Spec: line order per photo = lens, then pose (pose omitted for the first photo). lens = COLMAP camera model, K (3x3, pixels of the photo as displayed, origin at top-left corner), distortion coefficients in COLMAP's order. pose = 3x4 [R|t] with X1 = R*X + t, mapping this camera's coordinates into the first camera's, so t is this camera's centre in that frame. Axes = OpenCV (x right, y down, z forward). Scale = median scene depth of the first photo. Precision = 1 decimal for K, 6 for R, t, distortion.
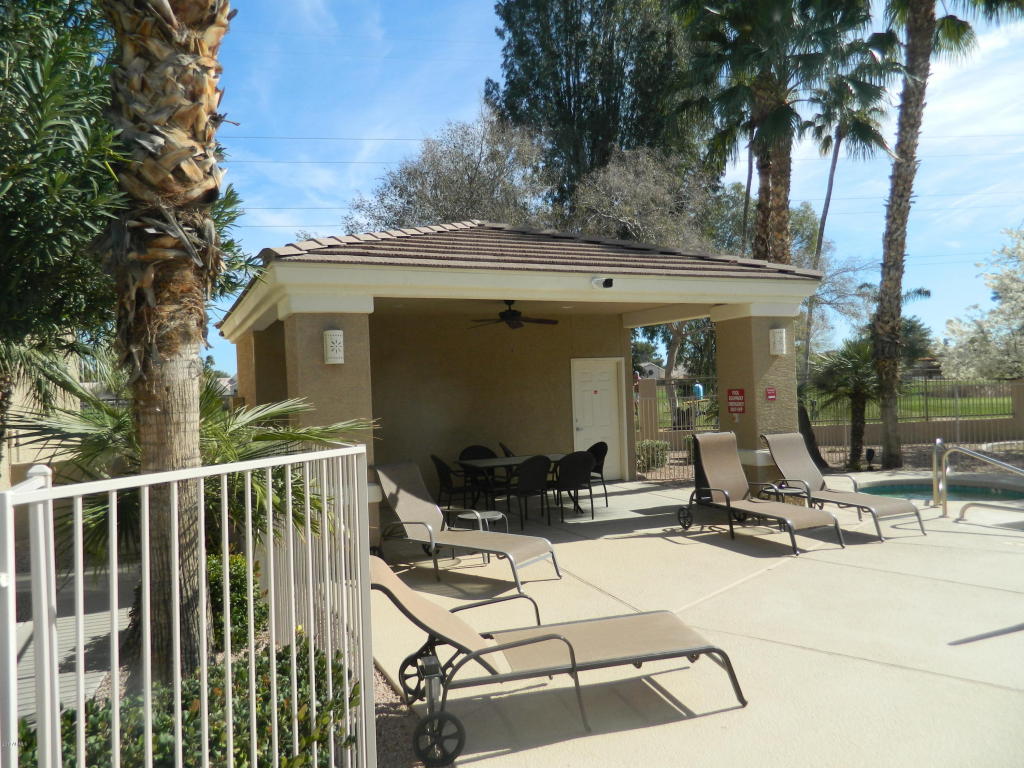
lens RADIAL K [[763.2, 0, 512.2], [0, 763.2, 380.6], [0, 0, 1]] dist [0.009984, -0.002517]
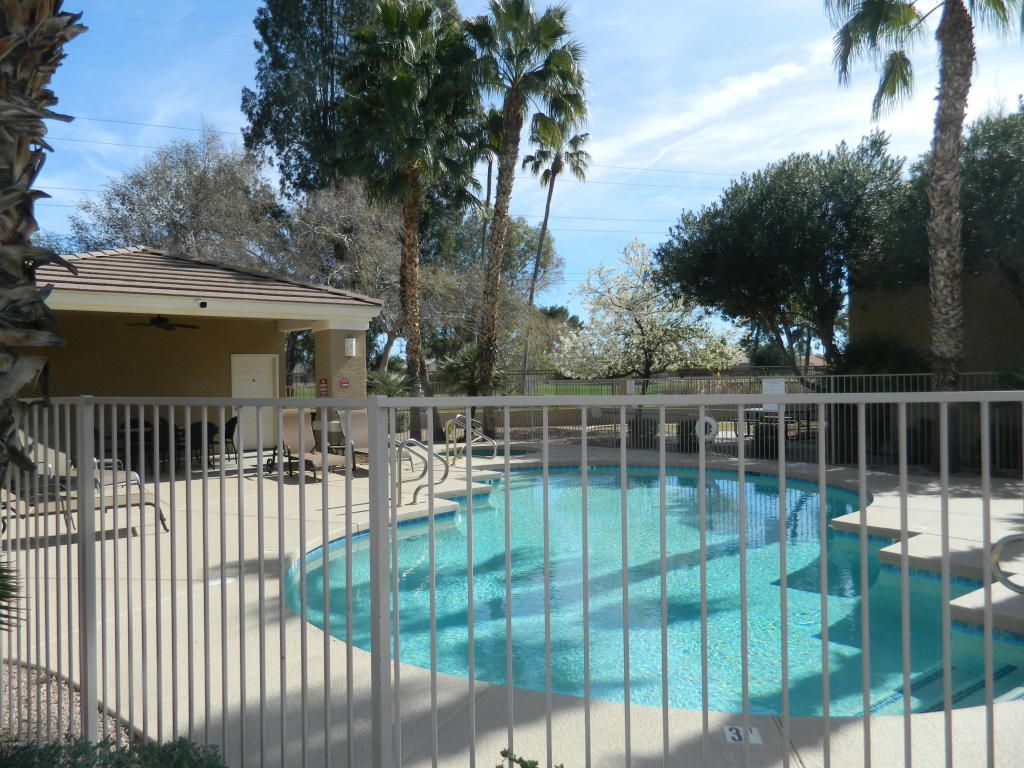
lens RADIAL K [[763.2, 0, 509.6], [0, 763.2, 377.2], [0, 0, 1]] dist [0.009984, -0.002517]
pose [[0.969001, 0.021478, 0.246120, 0.126646], [-0.022344, 0.999750, 0.000724, -0.000588], [-0.246043, -0.006200, 0.969239, -0.217574]]
